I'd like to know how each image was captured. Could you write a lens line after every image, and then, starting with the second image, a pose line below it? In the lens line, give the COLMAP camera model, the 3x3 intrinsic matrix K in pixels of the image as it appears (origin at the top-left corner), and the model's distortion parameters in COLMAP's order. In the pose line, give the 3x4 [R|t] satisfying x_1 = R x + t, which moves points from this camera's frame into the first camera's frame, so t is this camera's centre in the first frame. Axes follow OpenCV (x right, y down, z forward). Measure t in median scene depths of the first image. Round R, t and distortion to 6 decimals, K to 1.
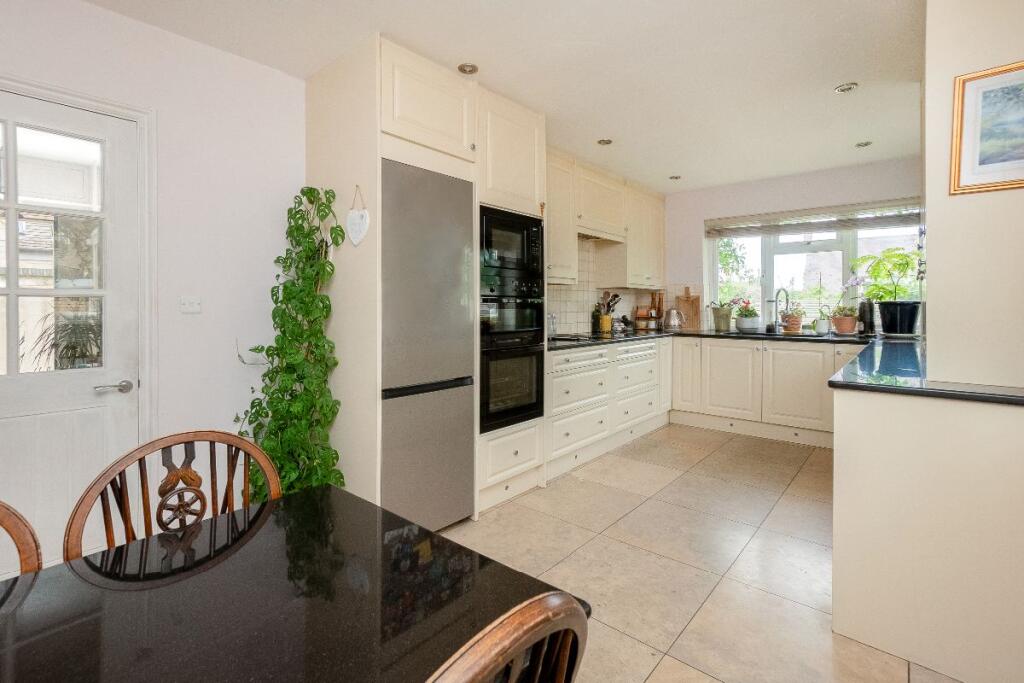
lens RADIAL K [[455.2, 0, 506.8], [0, 455.2, 310.1], [0, 0, 1]] dist [-0.001883, 0.000266]
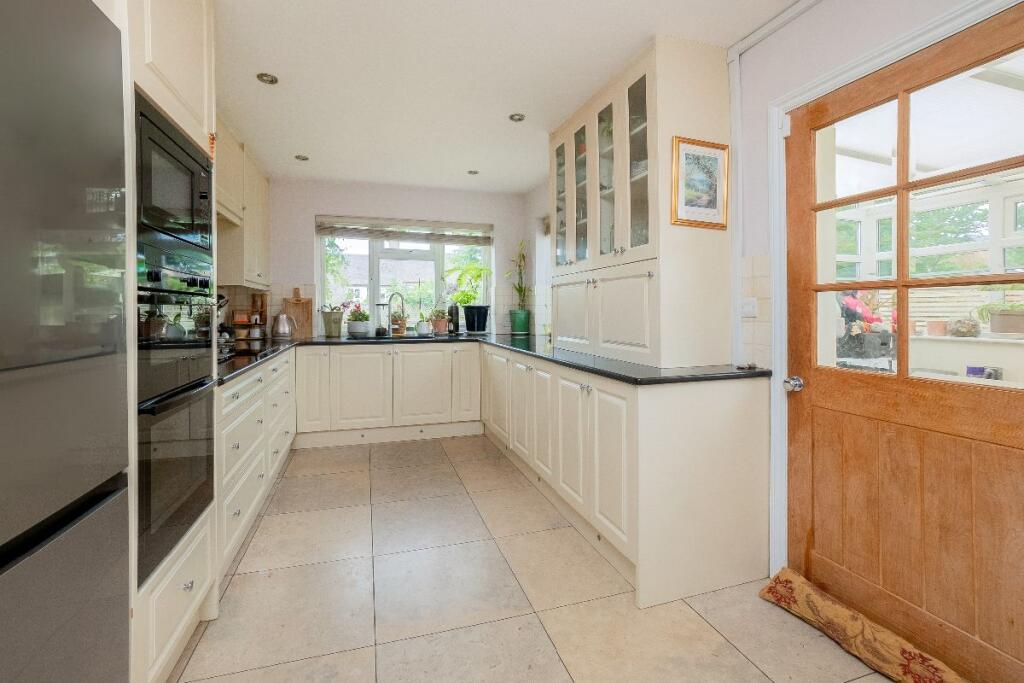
lens RADIAL K [[455.2, 0, 506.8], [0, 455.2, 310.1], [0, 0, 1]] dist [-0.001883, 0.000266]
pose [[0.549780, -0.005784, 0.835289, -0.119043], [0.011536, 0.999933, -0.000669, -0.004044], [-0.835230, 0.010004, 0.549810, 0.213639]]
